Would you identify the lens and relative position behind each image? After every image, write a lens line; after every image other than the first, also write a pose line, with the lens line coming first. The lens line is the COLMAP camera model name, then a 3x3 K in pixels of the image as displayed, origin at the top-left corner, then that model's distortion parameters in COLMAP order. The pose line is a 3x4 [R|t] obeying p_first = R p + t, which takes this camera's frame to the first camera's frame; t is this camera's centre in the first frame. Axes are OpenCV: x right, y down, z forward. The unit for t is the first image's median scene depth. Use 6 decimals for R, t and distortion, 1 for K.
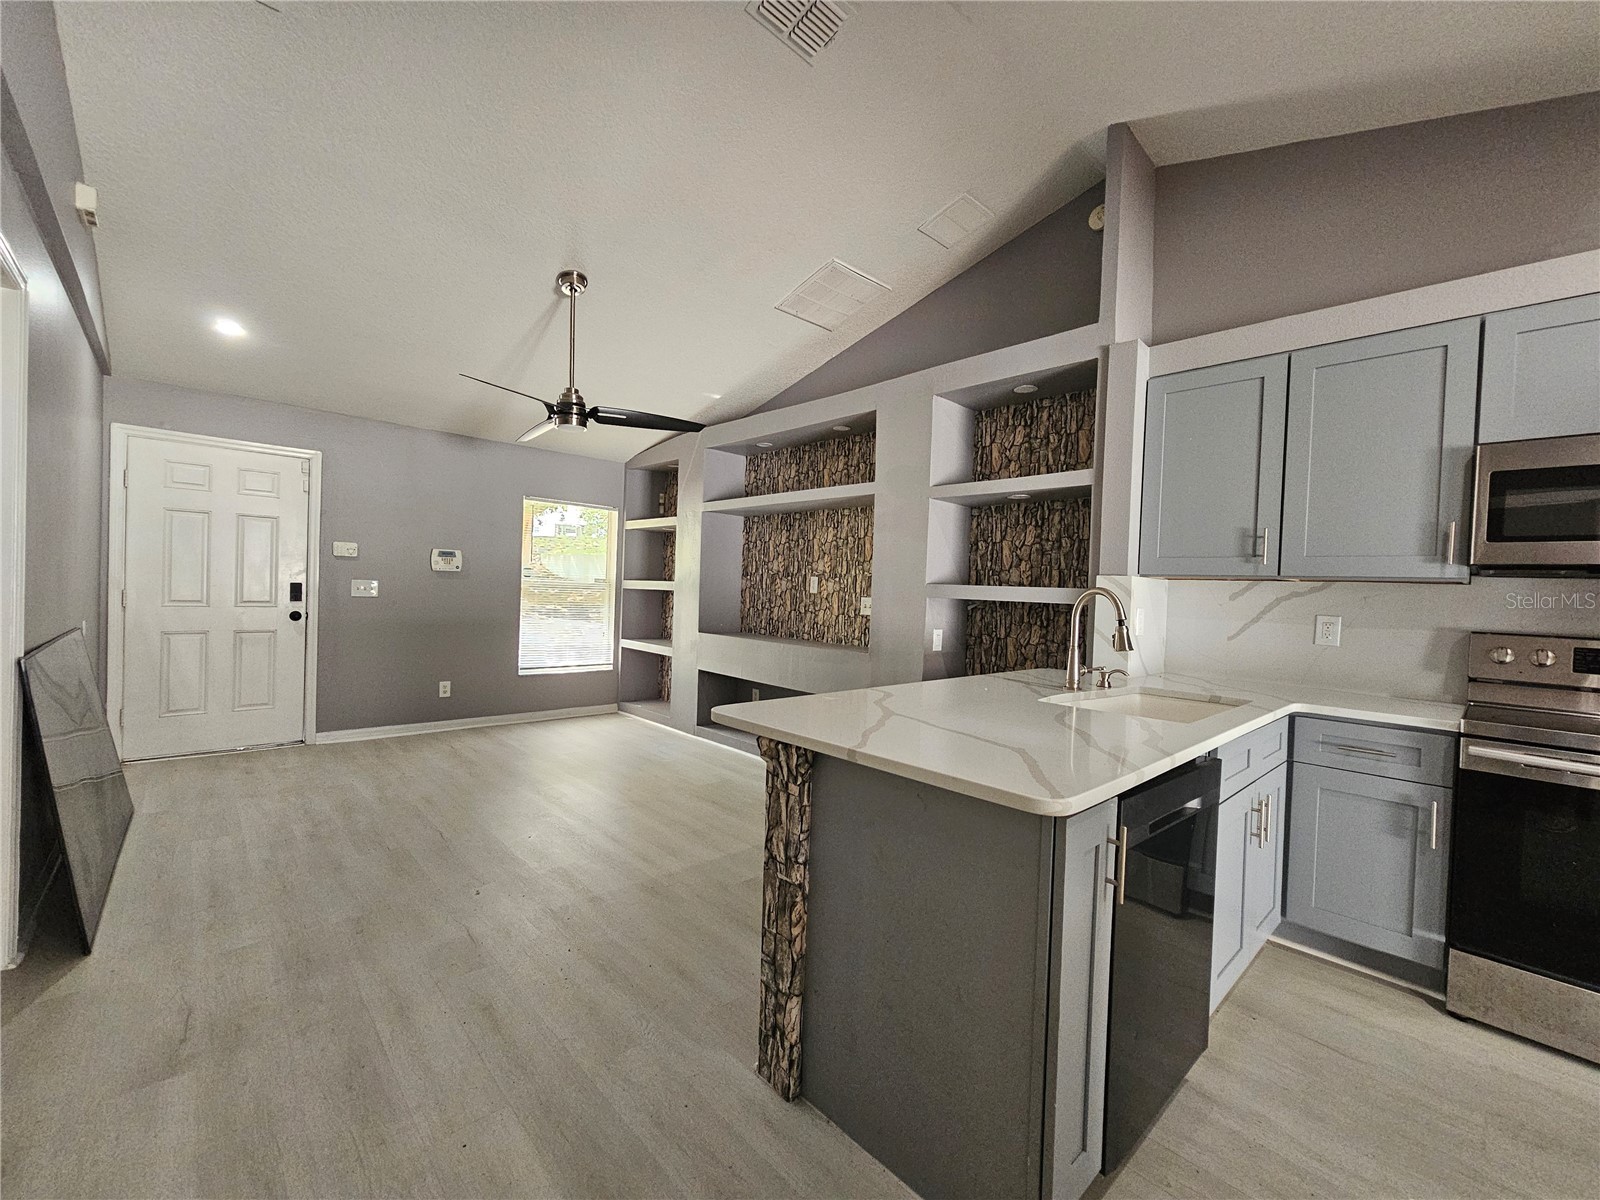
lens RADIAL K [[659.2, 0, 795.7], [0, 659.2, 601.0], [0, 0, 1]] dist [-0.000792, -0.000293]
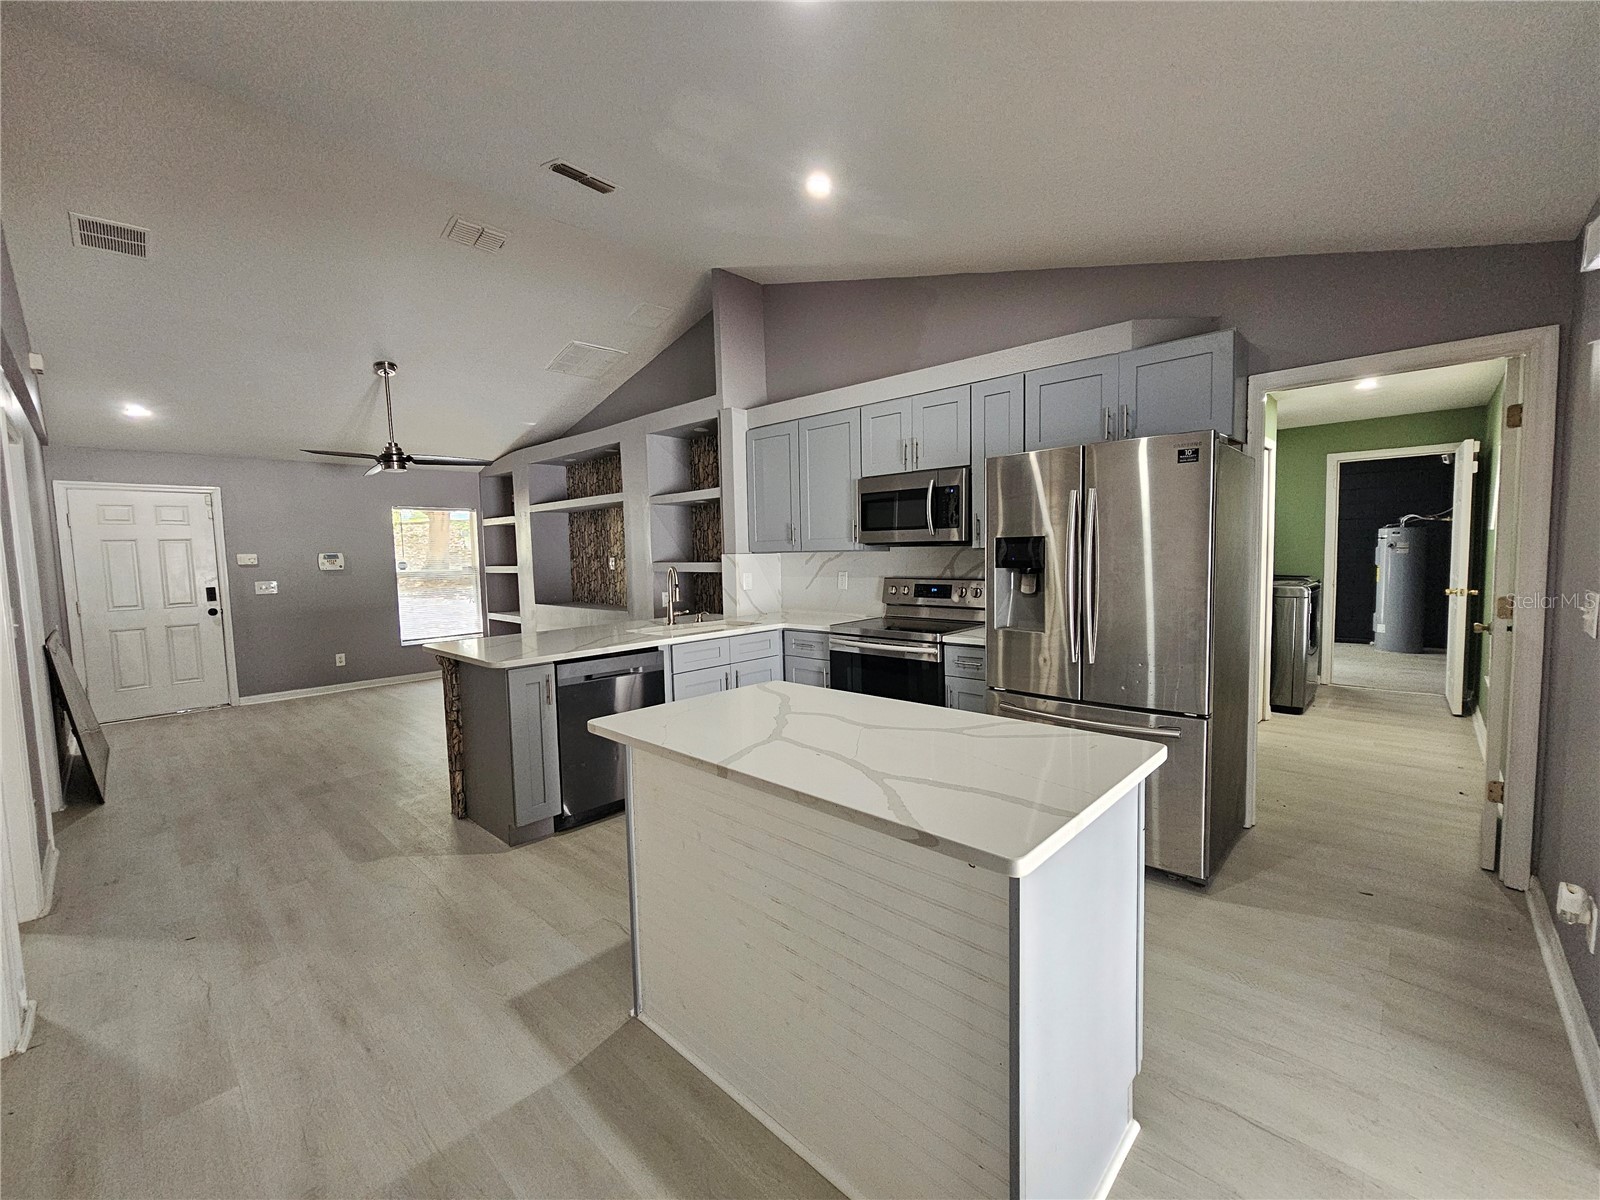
lens RADIAL K [[658.2, 0, 800.0], [0, 658.2, 600.0], [0, 0, 1]] dist [-0.001364, -0.000178]
pose [[0.995892, -0.065477, 0.062542, 0.343599], [0.061709, 0.996266, 0.060386, -0.008458], [-0.066262, -0.056279, 0.996214, -0.404570]]
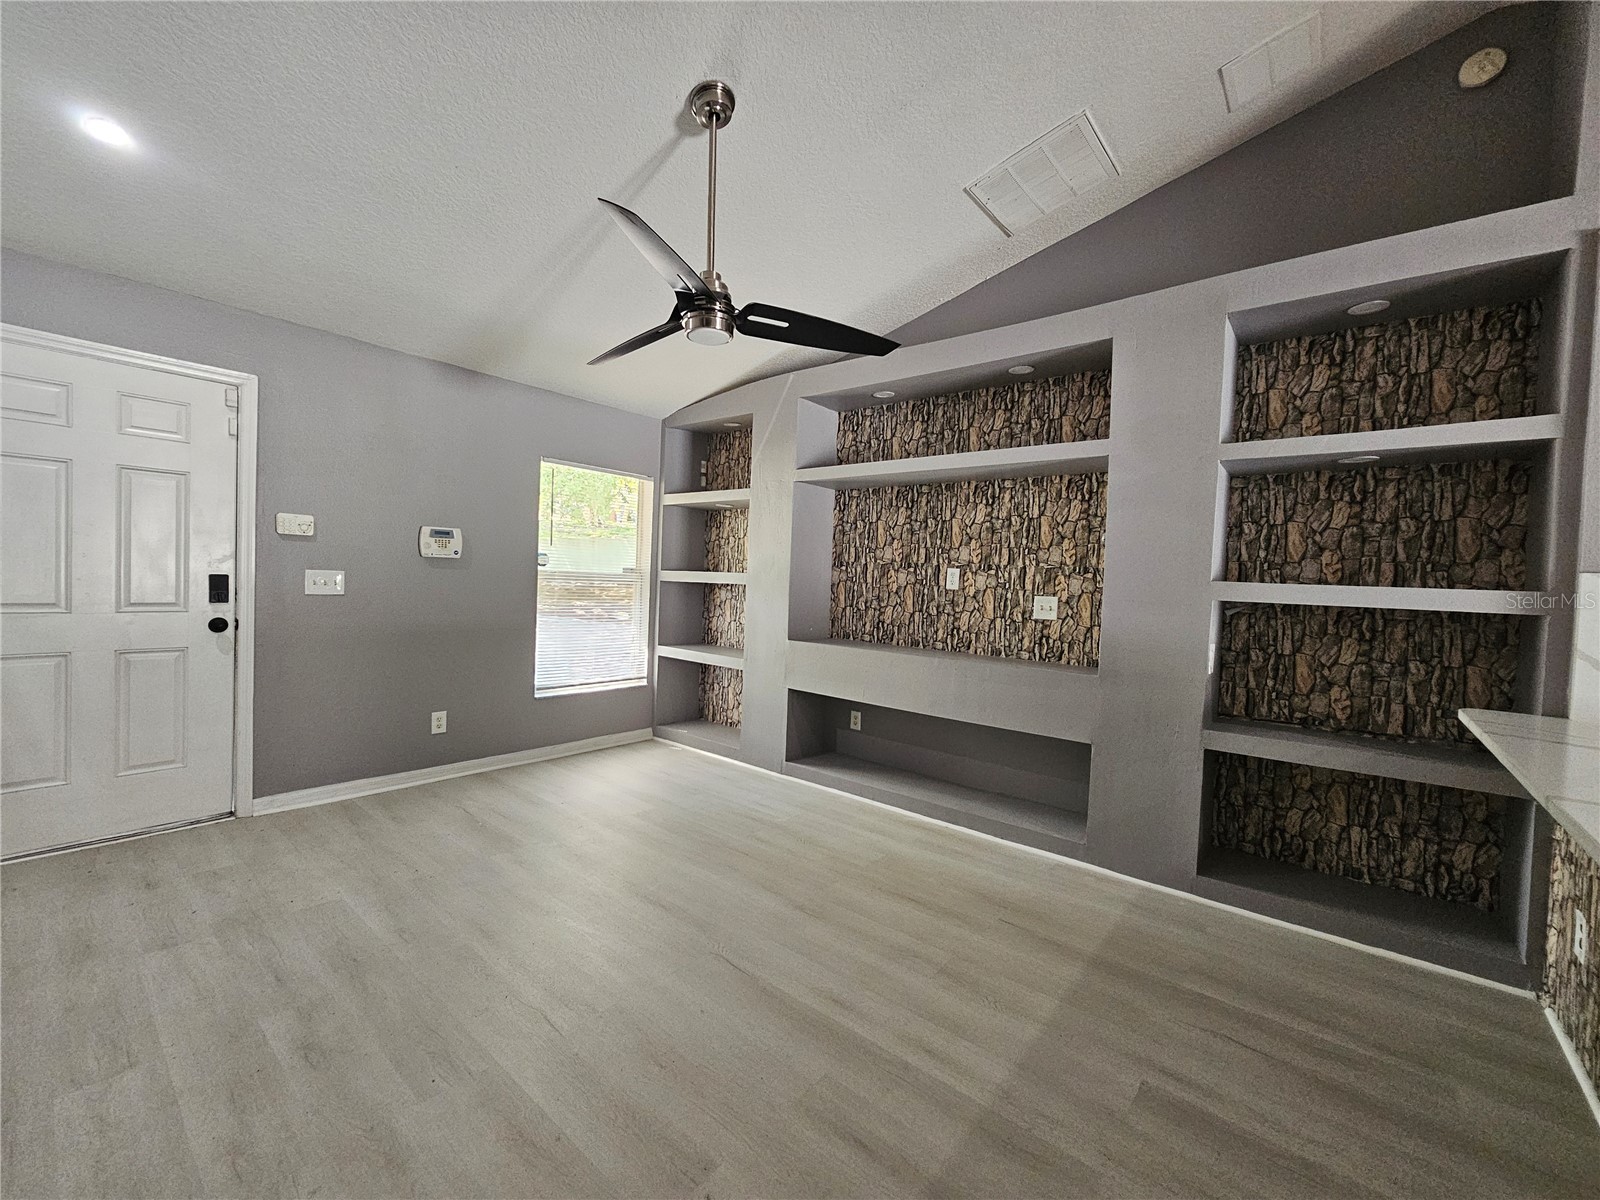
lens RADIAL K [[655.3, 0, 796.3], [0, 655.3, 600.2], [0, 0, 1]] dist [-0.002950, 0.000610]
pose [[0.992517, -0.001354, 0.122098, -0.264170], [-0.000893, 0.999831, 0.018344, -0.014137], [-0.122102, -0.018315, 0.992349, 0.280449]]
